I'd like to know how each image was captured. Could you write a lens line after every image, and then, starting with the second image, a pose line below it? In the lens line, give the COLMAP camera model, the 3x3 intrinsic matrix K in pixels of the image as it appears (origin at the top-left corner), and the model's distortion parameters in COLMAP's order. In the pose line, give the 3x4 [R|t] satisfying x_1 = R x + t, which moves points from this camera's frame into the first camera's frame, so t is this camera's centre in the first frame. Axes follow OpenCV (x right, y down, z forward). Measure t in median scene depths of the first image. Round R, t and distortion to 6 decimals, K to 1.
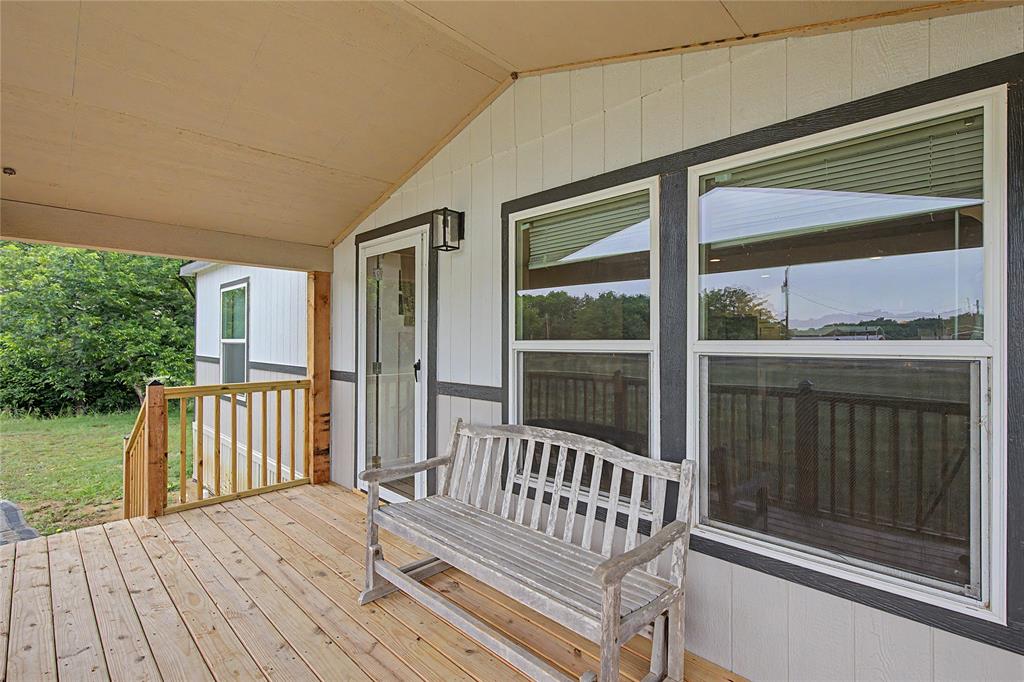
lens RADIAL K [[479.1, 0, 518.9], [0, 479.1, 335.2], [0, 0, 1]] dist [0.008345, 0.000111]
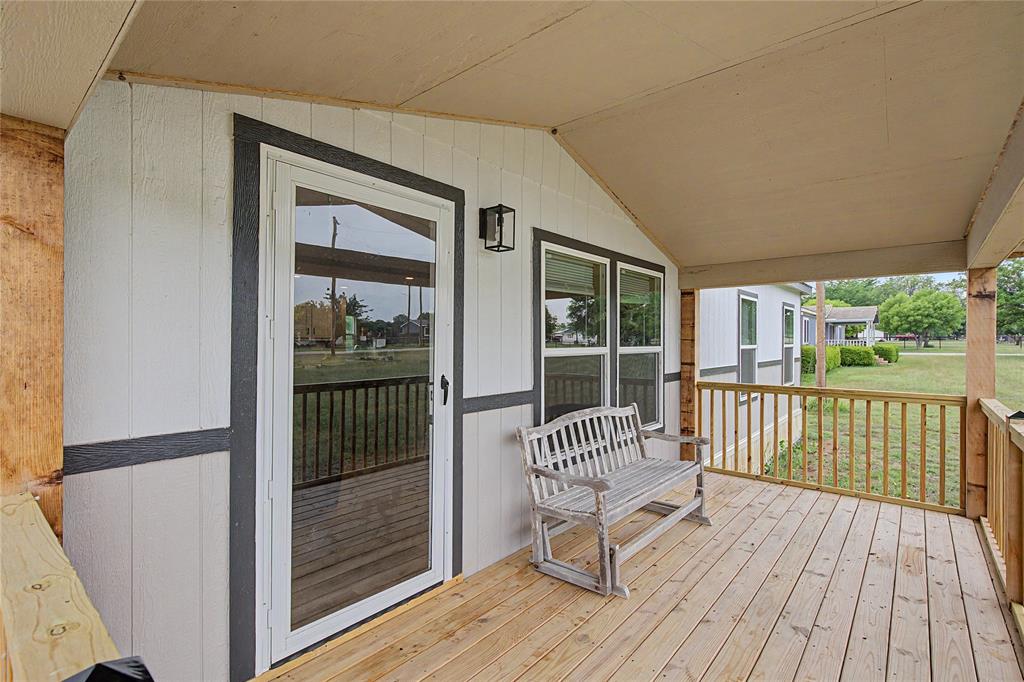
lens RADIAL K [[479.1, 0, 510.0], [0, 479.1, 349.1], [0, 0, 1]] dist [0.008345, 0.000111]
pose [[-0.067584, -0.004134, 0.997705, -1.177813], [0.000758, 0.999991, 0.004195, 0.007759], [-0.997713, 0.001040, -0.067580, 1.148952]]
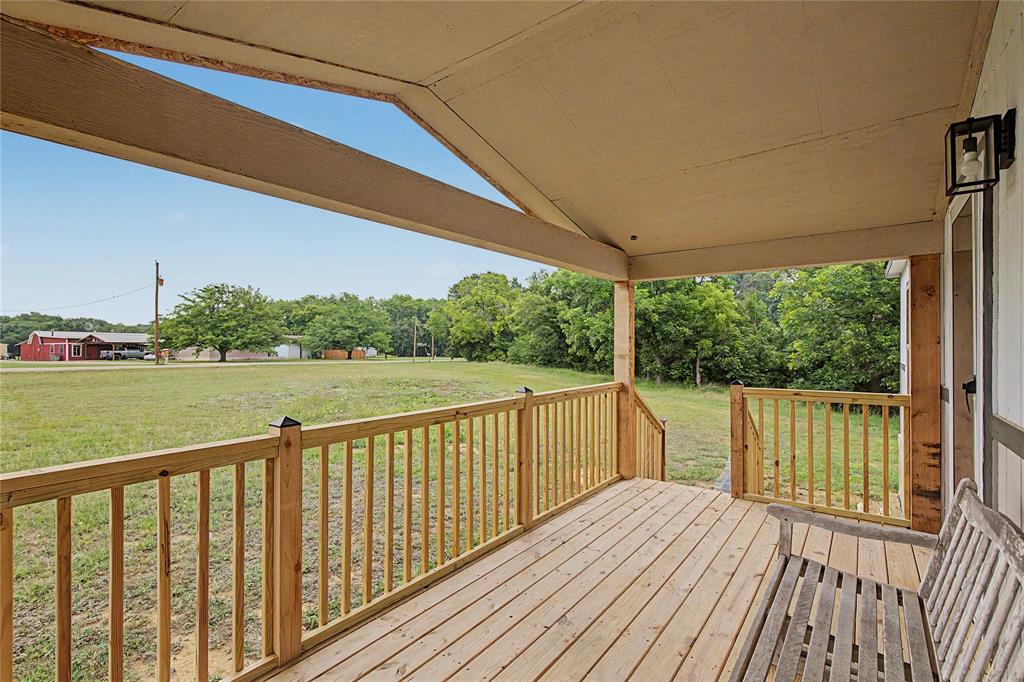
lens RADIAL K [[479.1, 0, 520.3], [0, 479.1, 341.4], [0, 0, 1]] dist [0.008345, 0.000111]
pose [[0.141652, -0.007854, -0.989885, 0.396499], [0.007891, 0.999946, -0.006804, 0.005203], [0.989885, -0.006848, 0.141706, 0.401758]]
